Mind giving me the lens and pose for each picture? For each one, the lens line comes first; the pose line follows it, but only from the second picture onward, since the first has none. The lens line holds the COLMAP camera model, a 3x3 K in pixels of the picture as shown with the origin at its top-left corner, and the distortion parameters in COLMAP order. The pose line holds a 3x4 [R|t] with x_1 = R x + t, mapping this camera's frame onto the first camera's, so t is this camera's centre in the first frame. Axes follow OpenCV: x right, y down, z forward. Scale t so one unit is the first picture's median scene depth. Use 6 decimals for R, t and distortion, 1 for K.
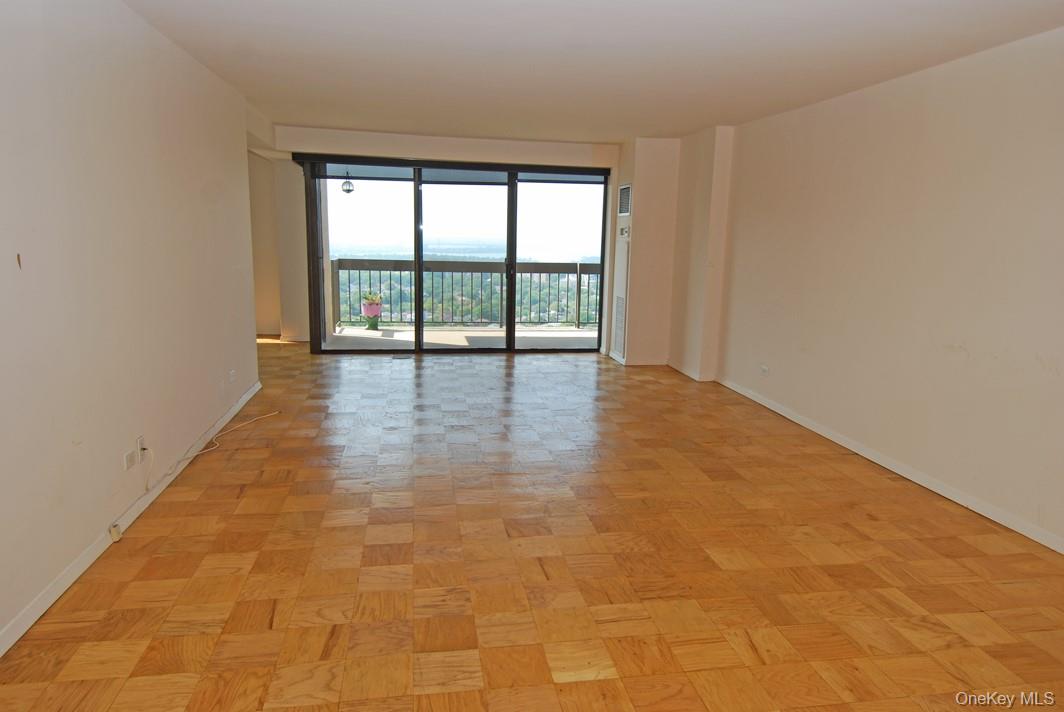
lens RADIAL K [[695.0, 0, 536.2], [0, 695.0, 357.8], [0, 0, 1]] dist [0.062648, -0.058881]
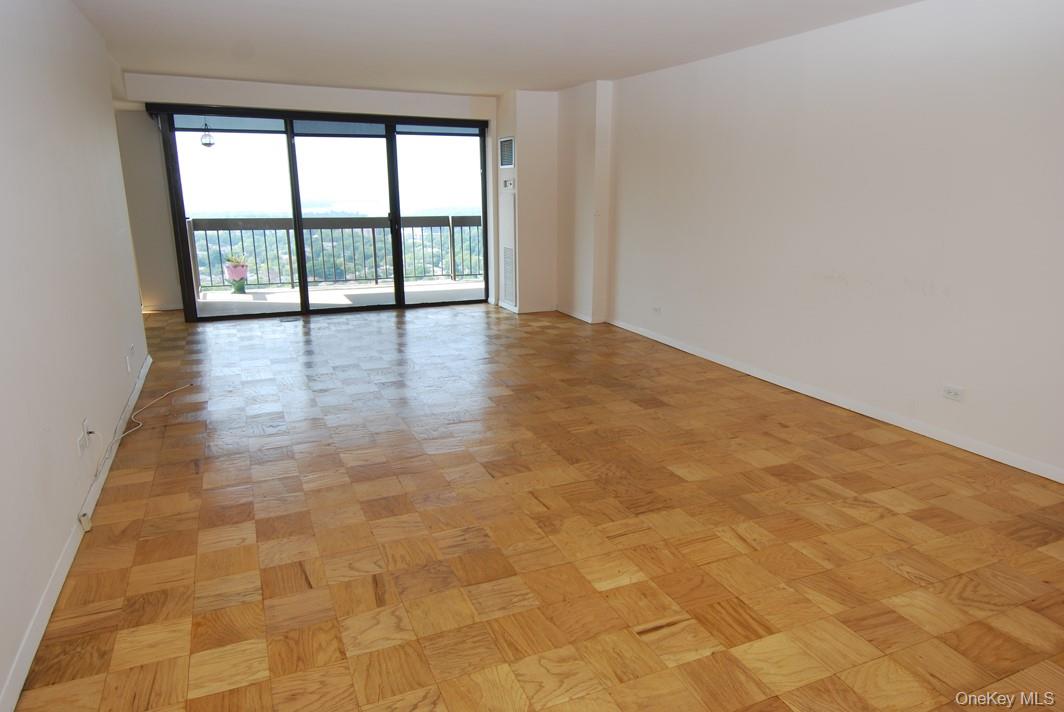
lens RADIAL K [[683.1, 0, 536.8], [0, 683.1, 352.3], [0, 0, 1]] dist [0.065648, -0.058734]
pose [[0.970576, -0.077959, 0.227827, -0.163999], [0.063525, 0.995520, 0.070027, -0.002098], [-0.232266, -0.053494, 0.971180, -0.016863]]
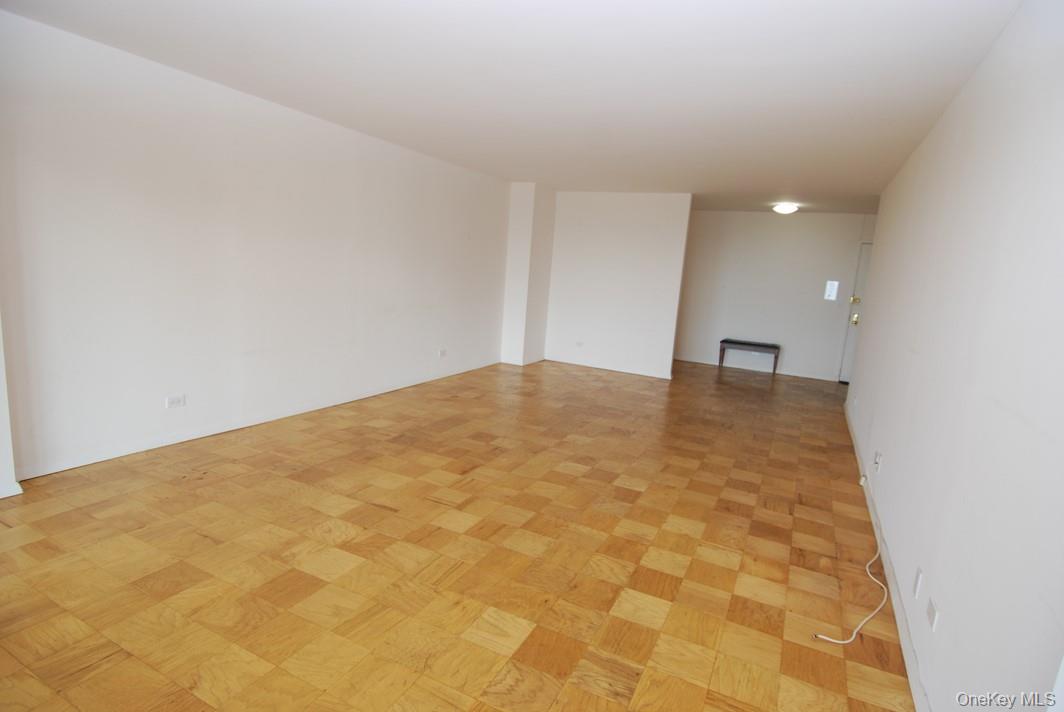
lens RADIAL K [[551.0, 0, 543.8], [0, 551.0, 357.7], [0, 0, 1]] dist [0.060815, -0.060825]
pose [[-0.807017, -0.183457, 0.561309, -0.534479], [0.004123, 0.948746, 0.316013, -0.340012], [-0.590514, 0.257342, -0.764897, 1.858951]]
